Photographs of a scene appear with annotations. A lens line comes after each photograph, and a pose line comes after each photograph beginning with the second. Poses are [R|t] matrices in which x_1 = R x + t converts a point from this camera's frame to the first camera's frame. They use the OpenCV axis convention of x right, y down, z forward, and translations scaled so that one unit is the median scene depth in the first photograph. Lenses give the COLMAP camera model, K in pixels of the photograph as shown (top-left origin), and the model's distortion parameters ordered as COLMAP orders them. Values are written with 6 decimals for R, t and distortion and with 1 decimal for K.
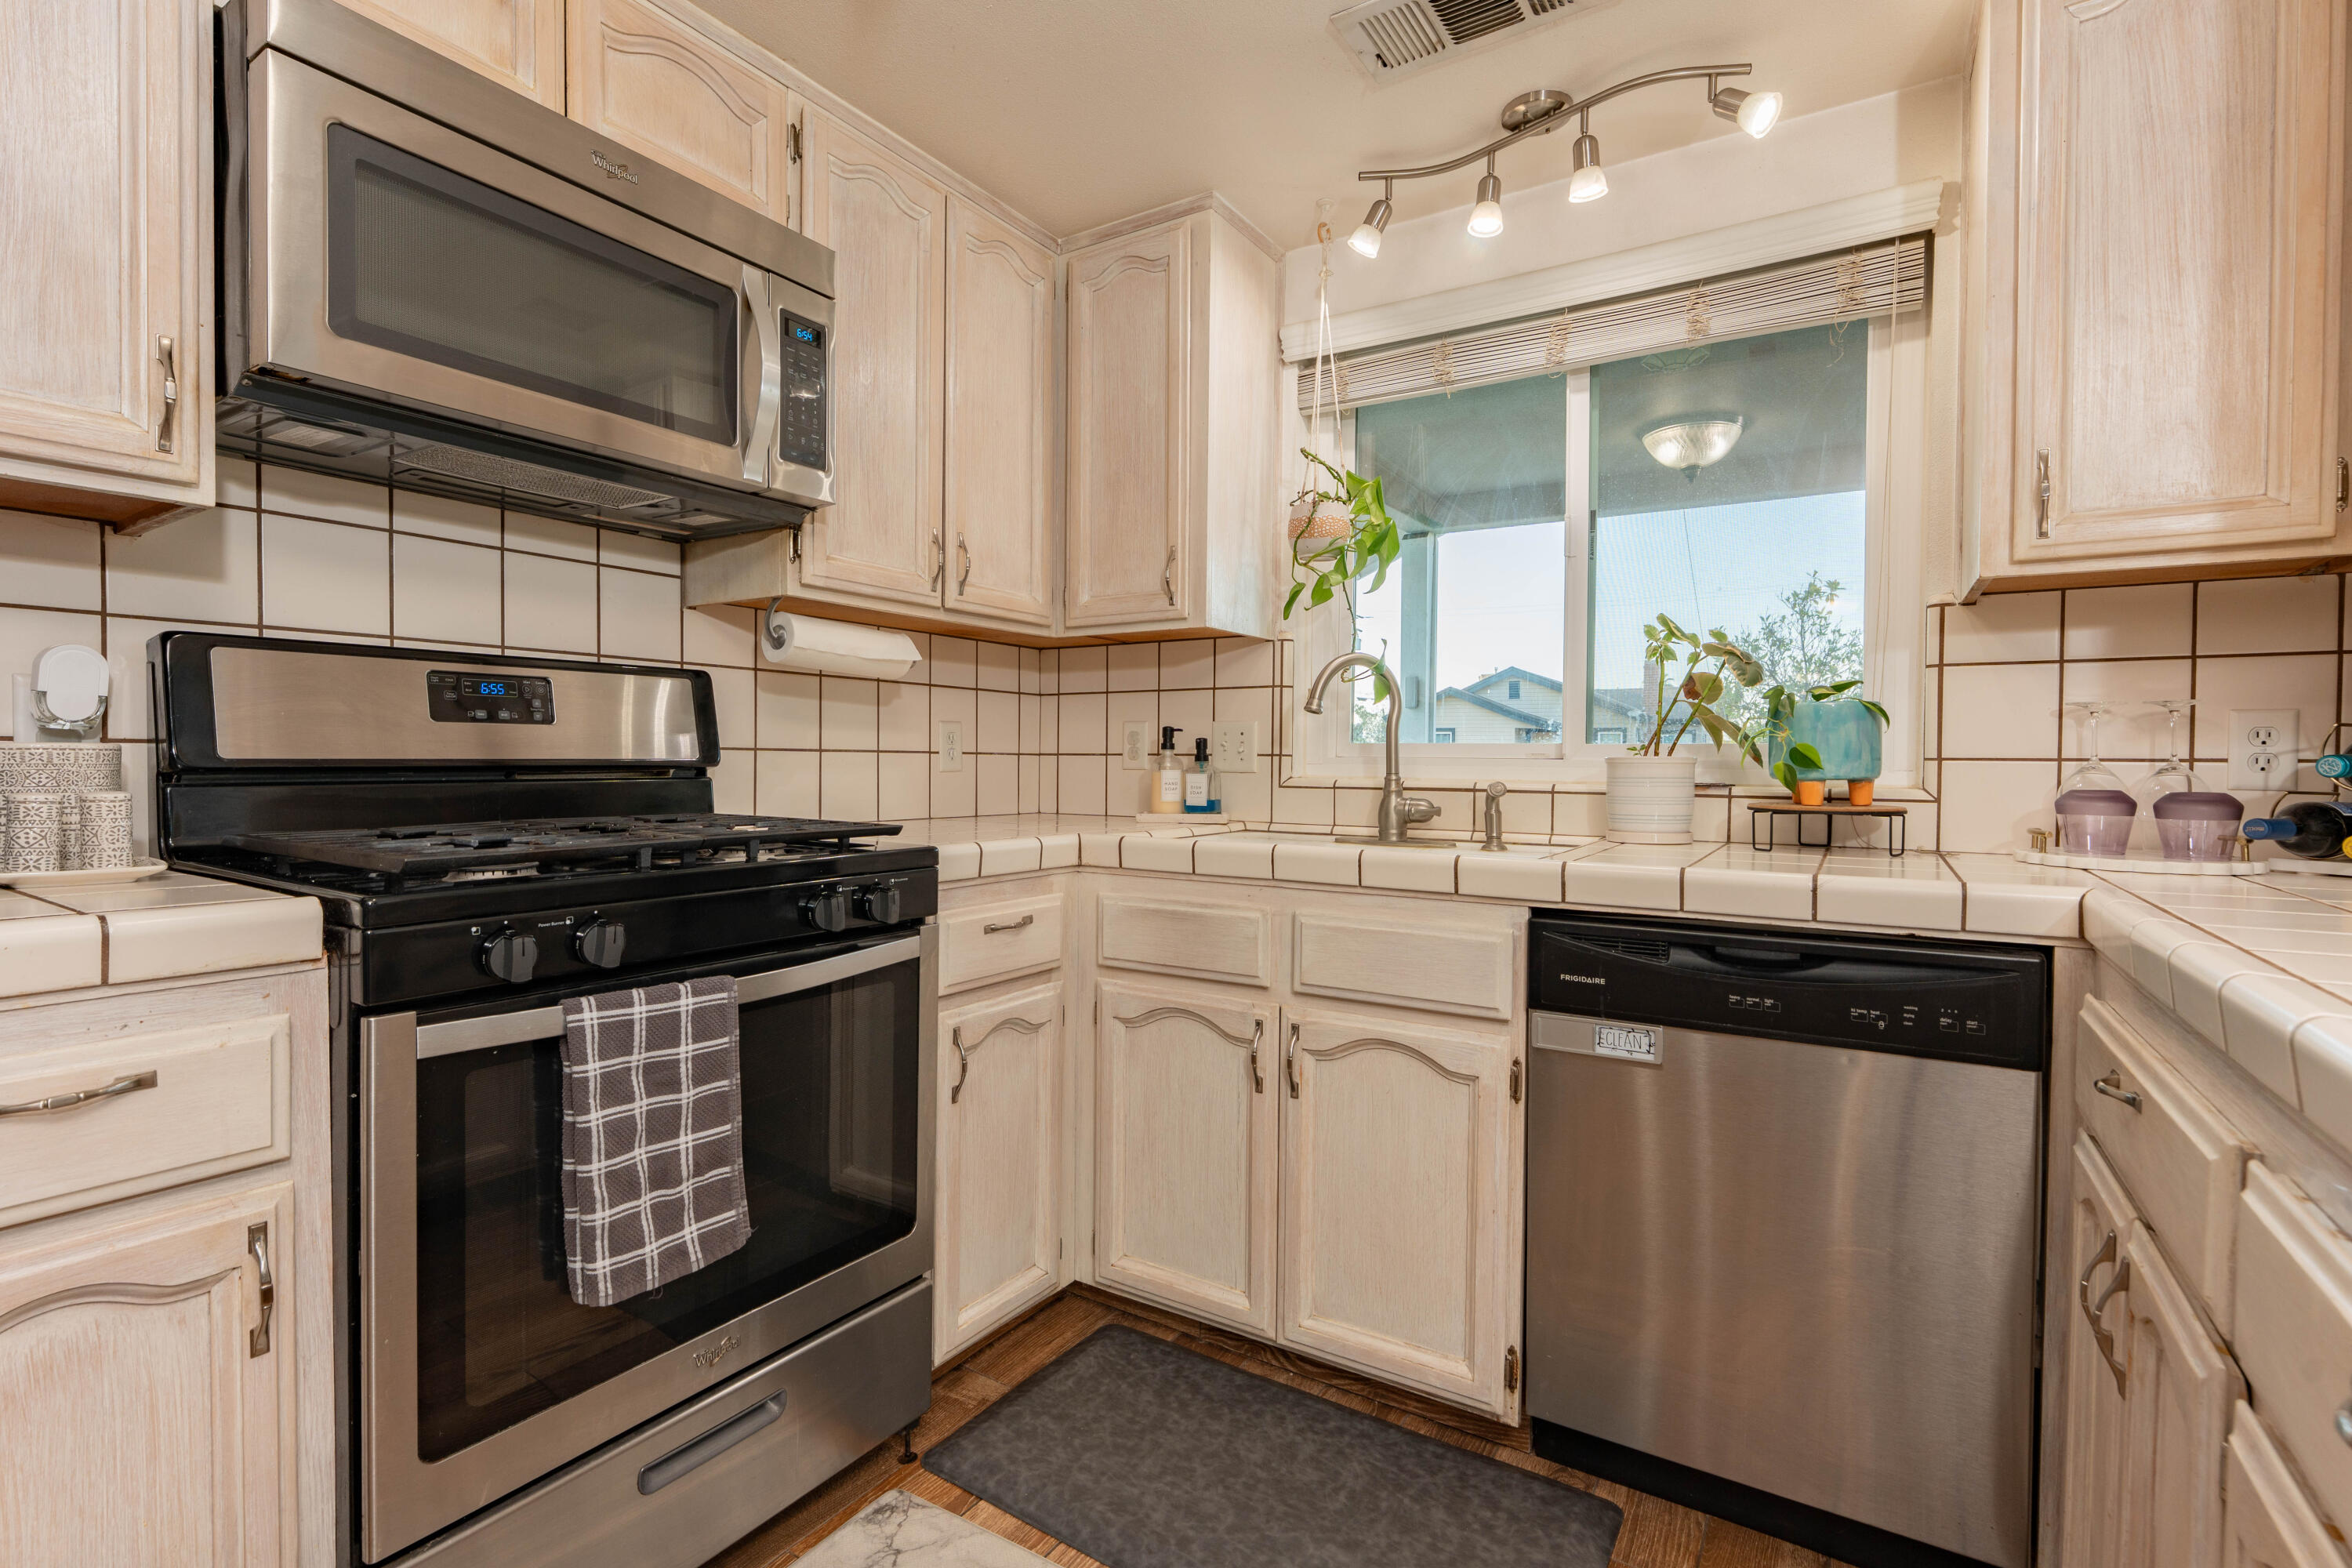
lens RADIAL K [[1100.0, 0, 1162.2], [0, 1100.0, 777.8], [0, 0, 1]] dist [-0.003089, 0.000748]
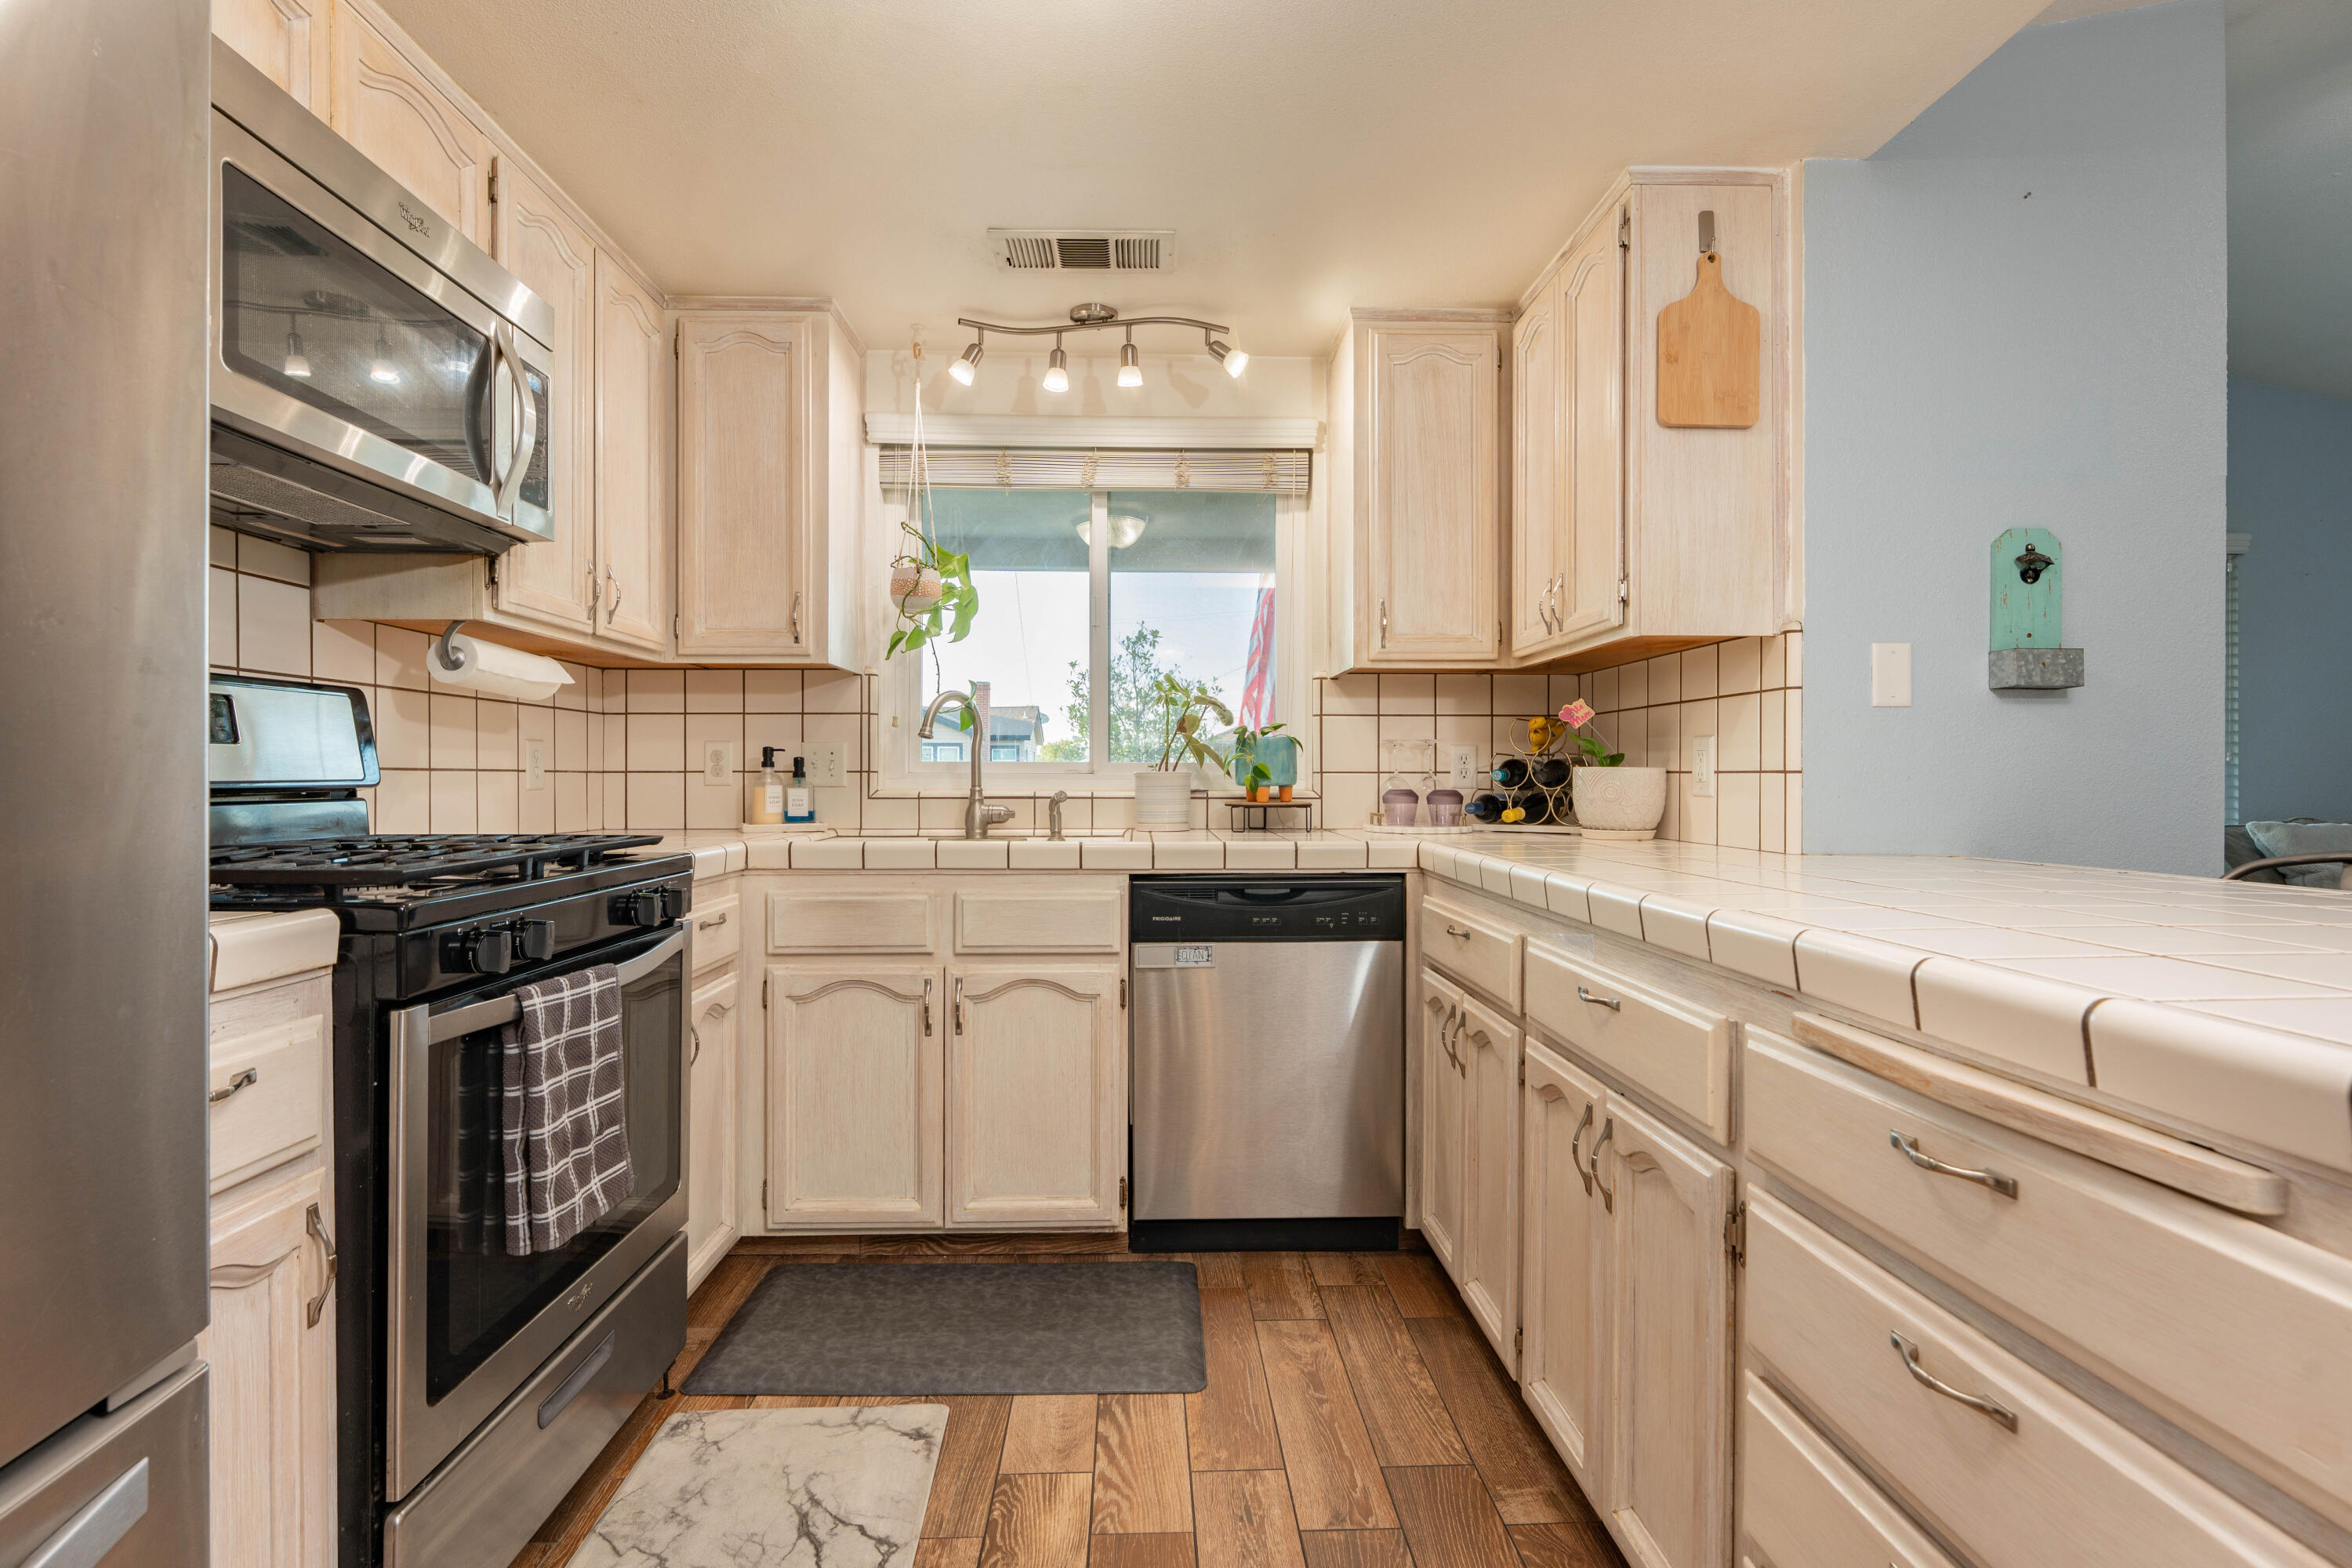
lens RADIAL K [[1100.0, 0, 1177.2], [0, 1100.0, 774.3], [0, 0, 1]] dist [-0.003089, 0.000748]
pose [[0.820947, -0.006746, 0.570964, -0.391963], [0.015526, 0.999824, -0.010510, -0.000157], [-0.570793, 0.017493, 0.820908, -0.215169]]
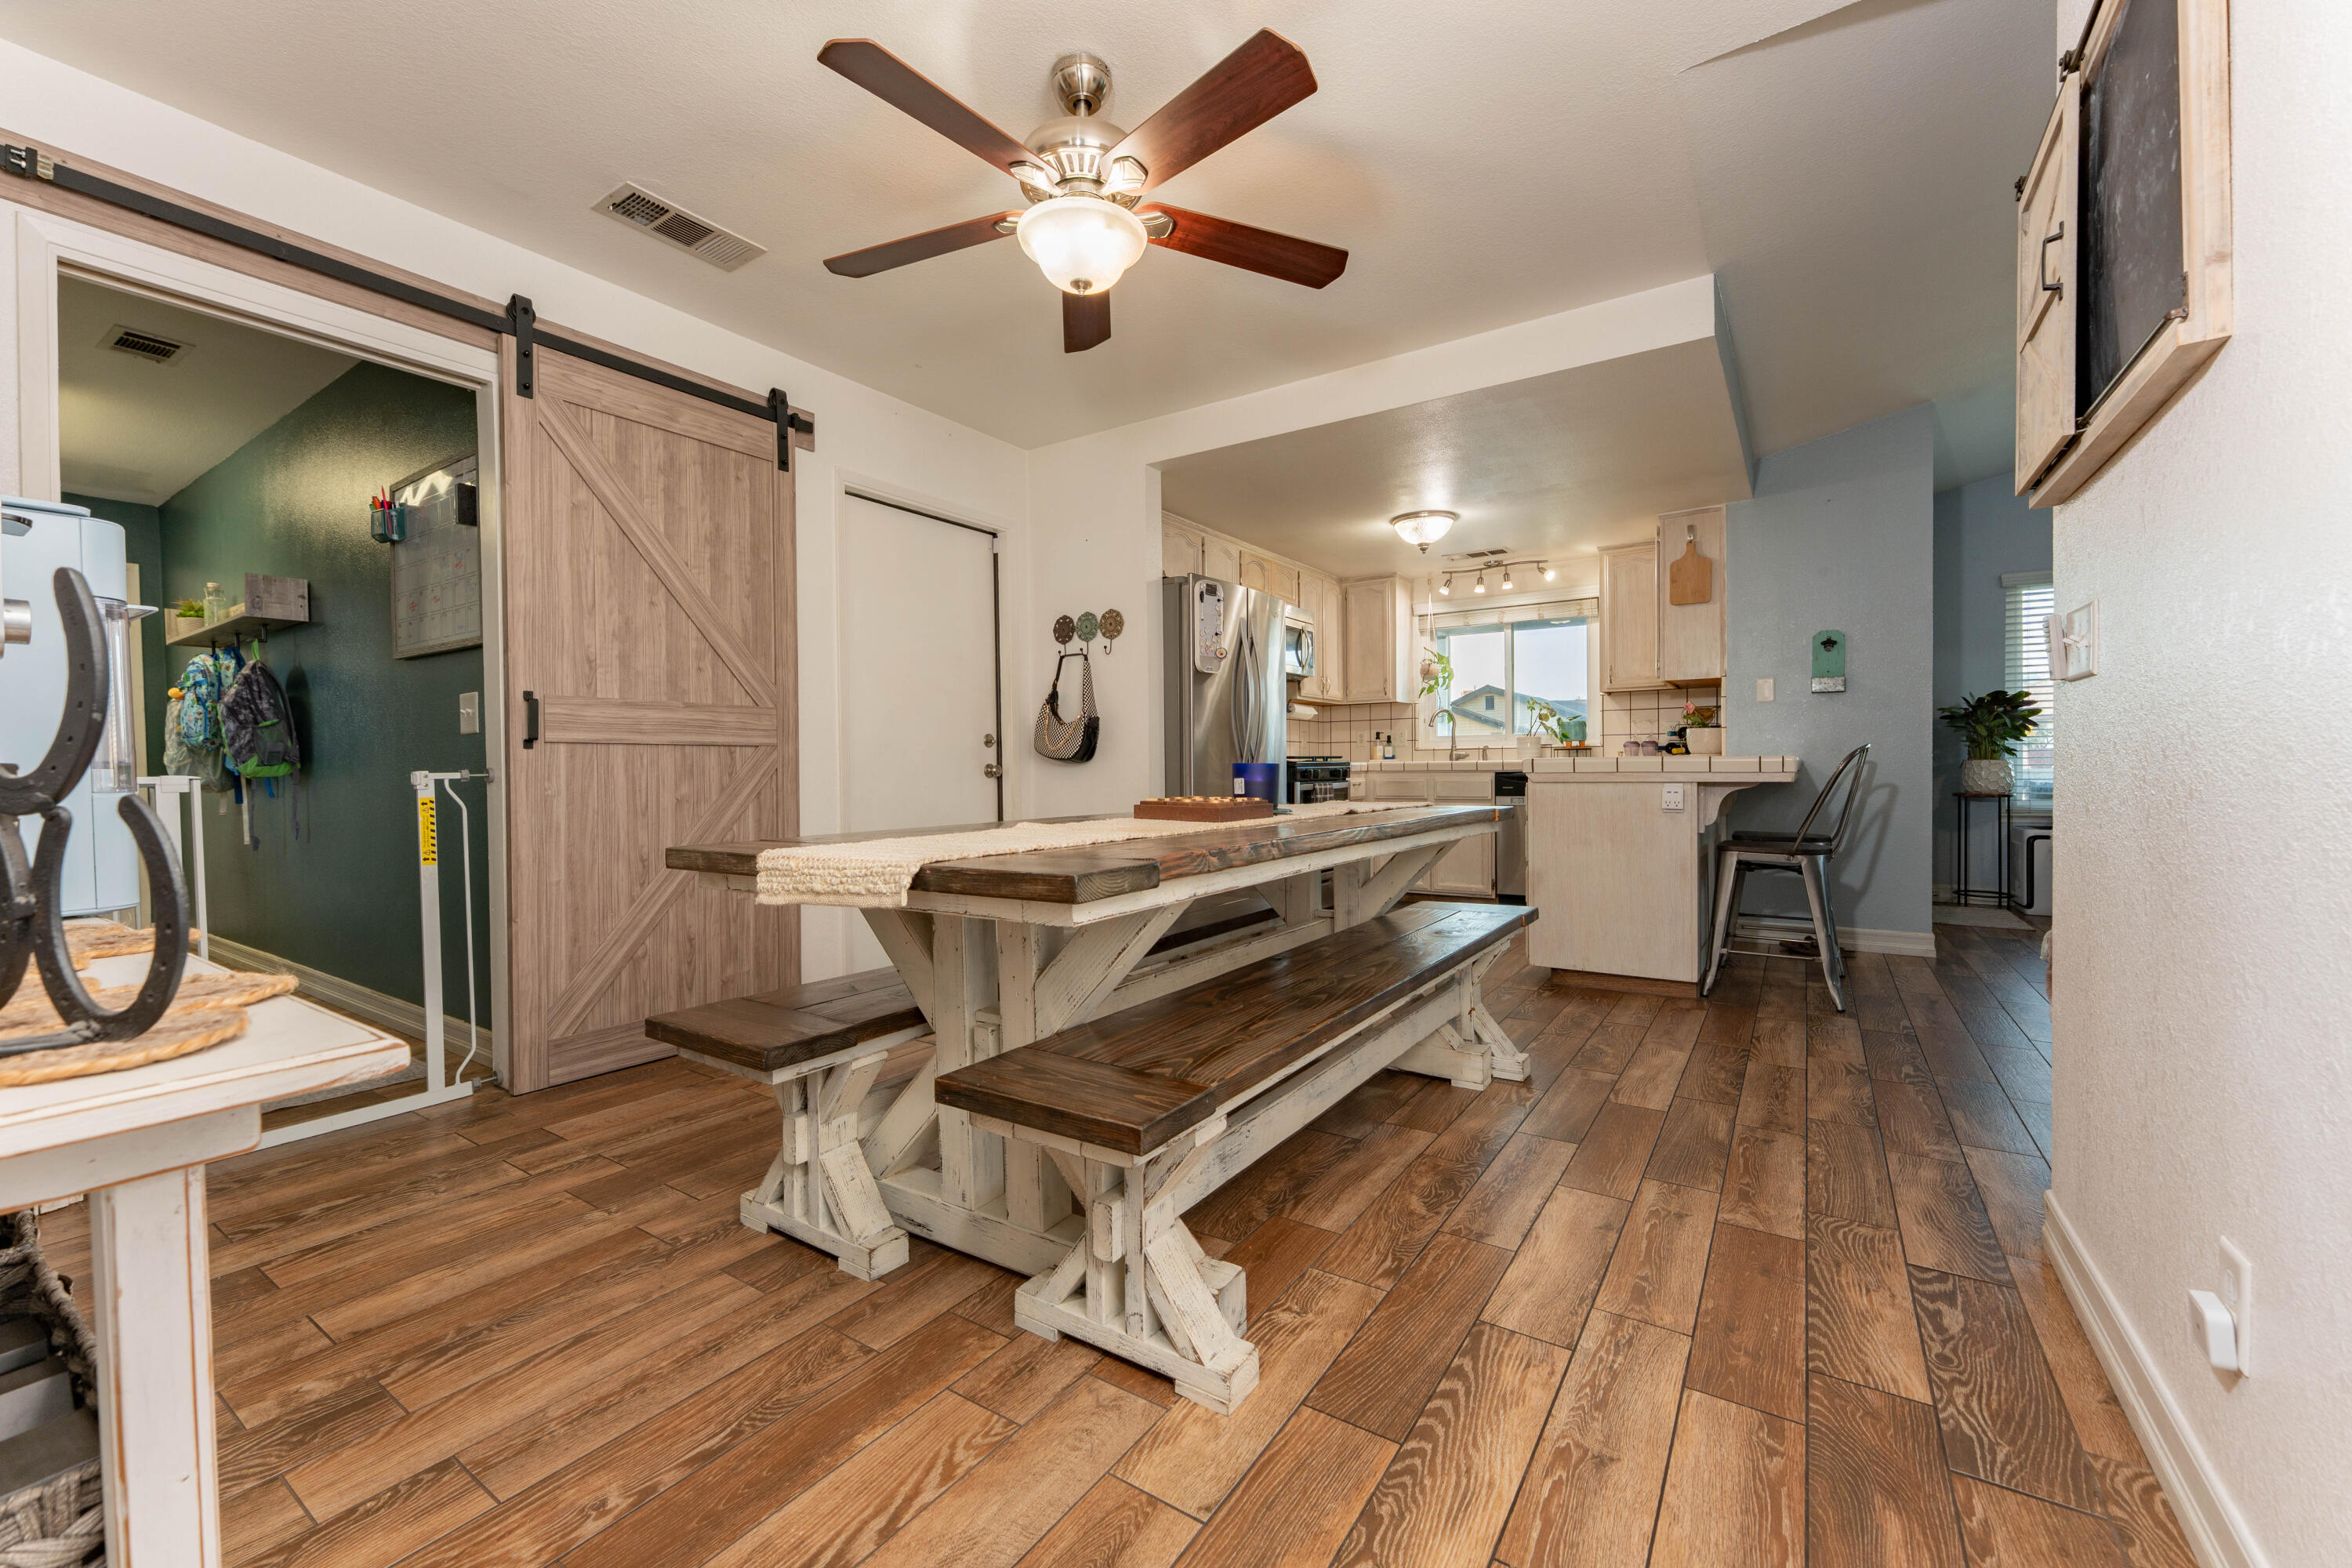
lens RADIAL K [[967.6, 0, 1159.5], [0, 967.6, 776.8], [0, 0, 1]] dist [-0.001697, 0.000772]
pose [[0.999598, -0.022128, -0.017731, -0.783567], [0.022032, 0.999742, -0.005615, 0.111552], [0.017850, 0.005222, 0.999827, -2.337543]]
